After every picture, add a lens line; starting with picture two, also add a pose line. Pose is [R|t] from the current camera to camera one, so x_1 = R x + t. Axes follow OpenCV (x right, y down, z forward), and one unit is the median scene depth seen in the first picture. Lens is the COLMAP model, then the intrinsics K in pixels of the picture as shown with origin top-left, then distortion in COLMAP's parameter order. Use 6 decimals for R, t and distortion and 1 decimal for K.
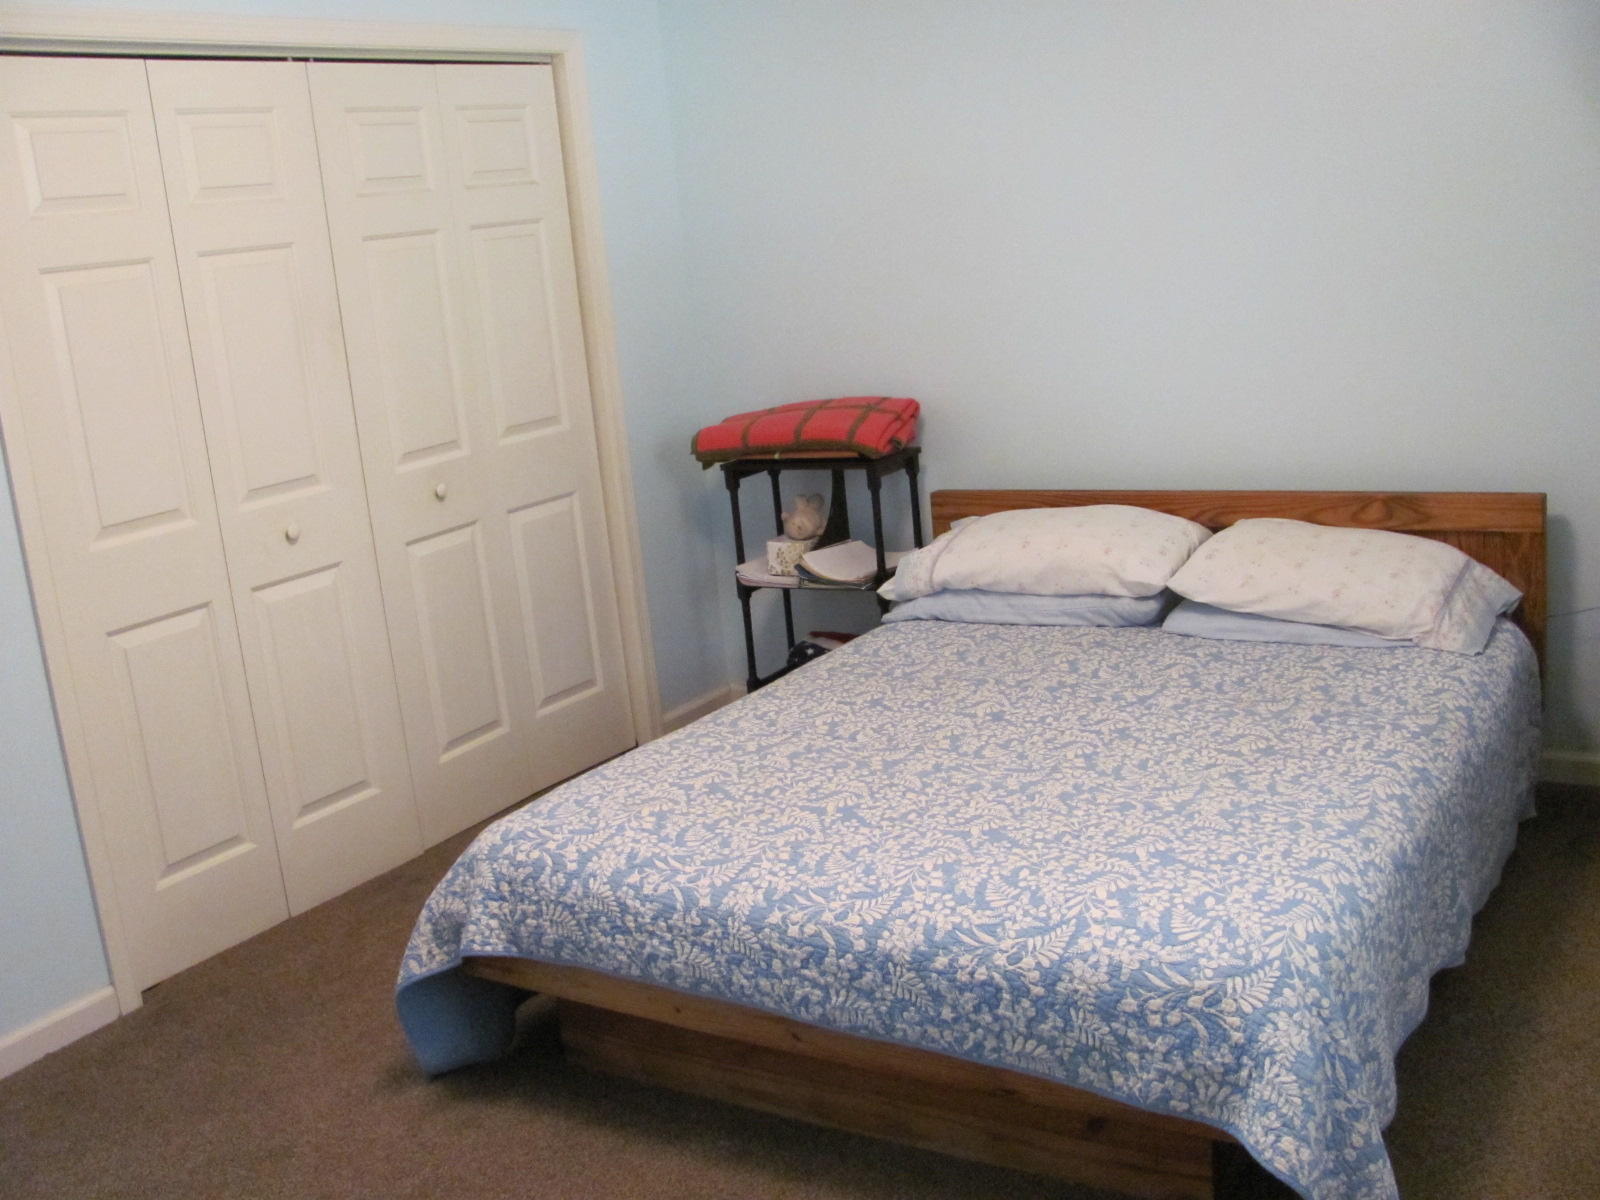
lens RADIAL K [[1697.7, 0, 796.7], [0, 1697.7, 591.1], [0, 0, 1]] dist [-0.220514, 0.273890]
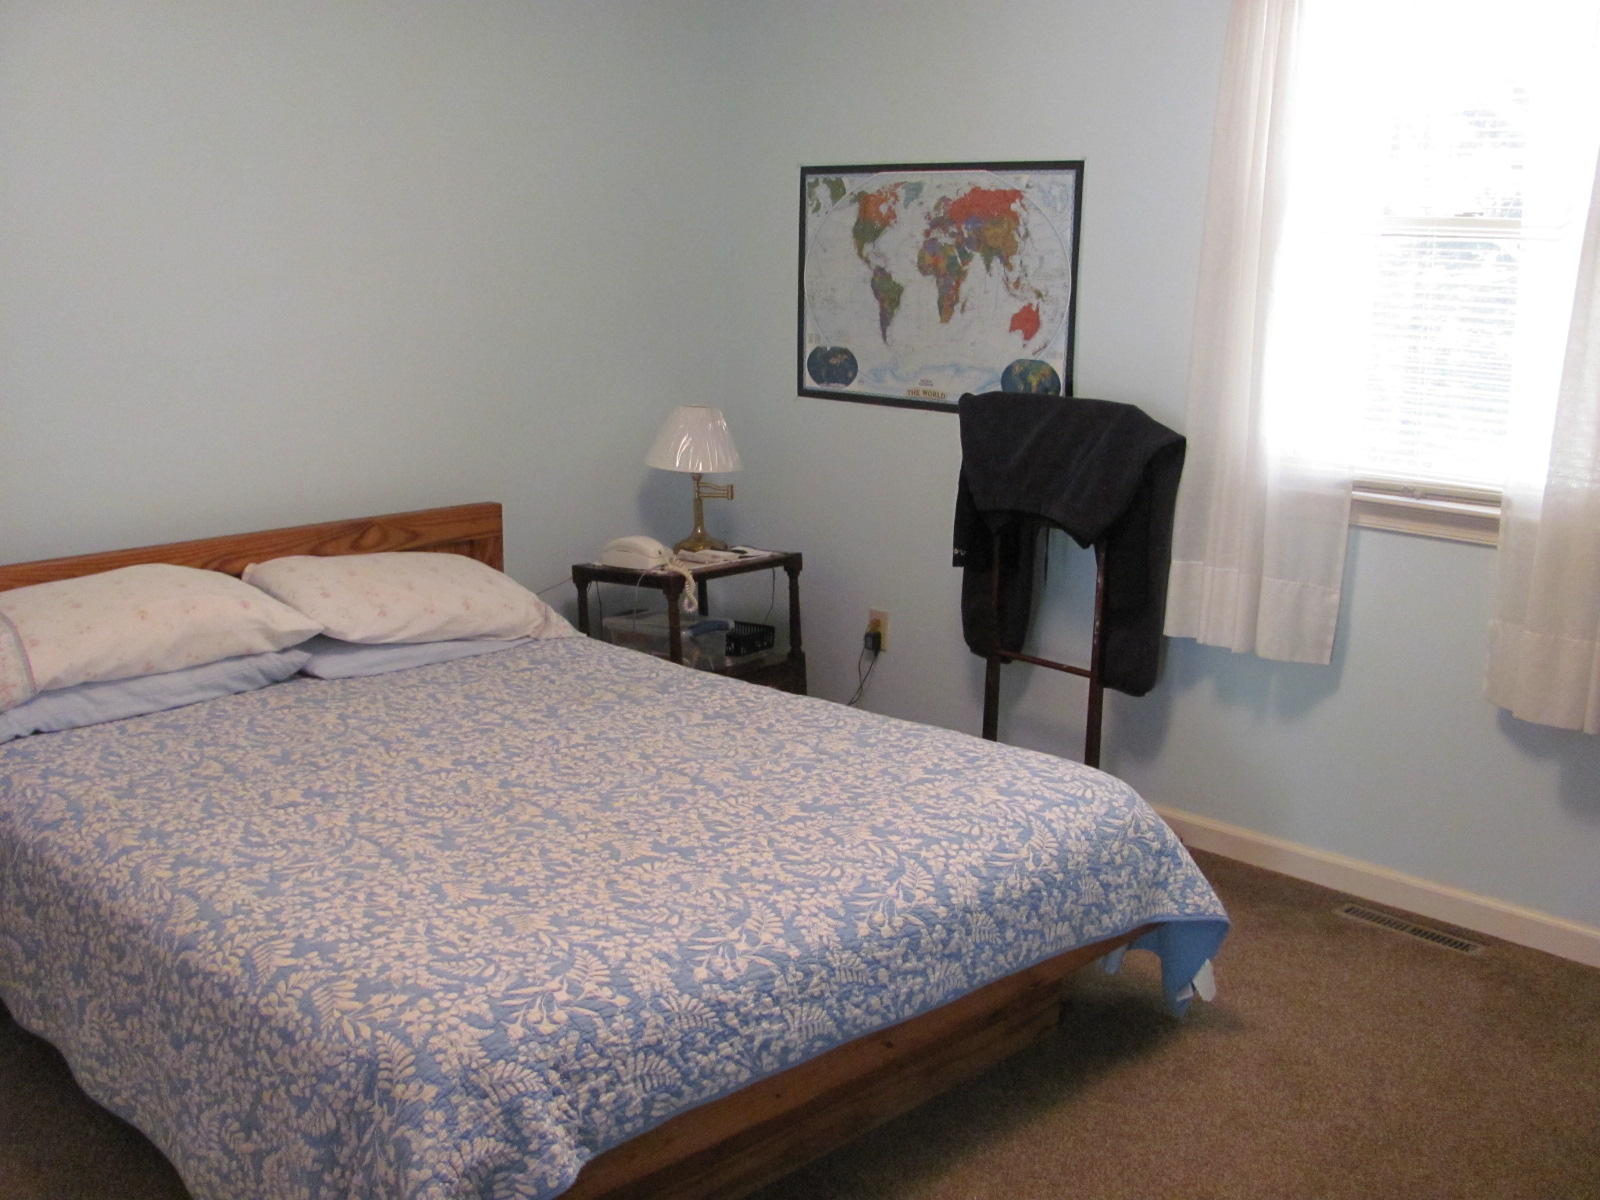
lens RADIAL K [[1697.7, 0, 796.7], [0, 1697.7, 591.1], [0, 0, 1]] dist [-0.220514, 0.273890]
pose [[0.210843, -0.101769, 0.972208, -0.861024], [0.175965, 0.982271, 0.064661, -0.052012], [-0.961552, 0.157441, 0.225013, 0.764378]]
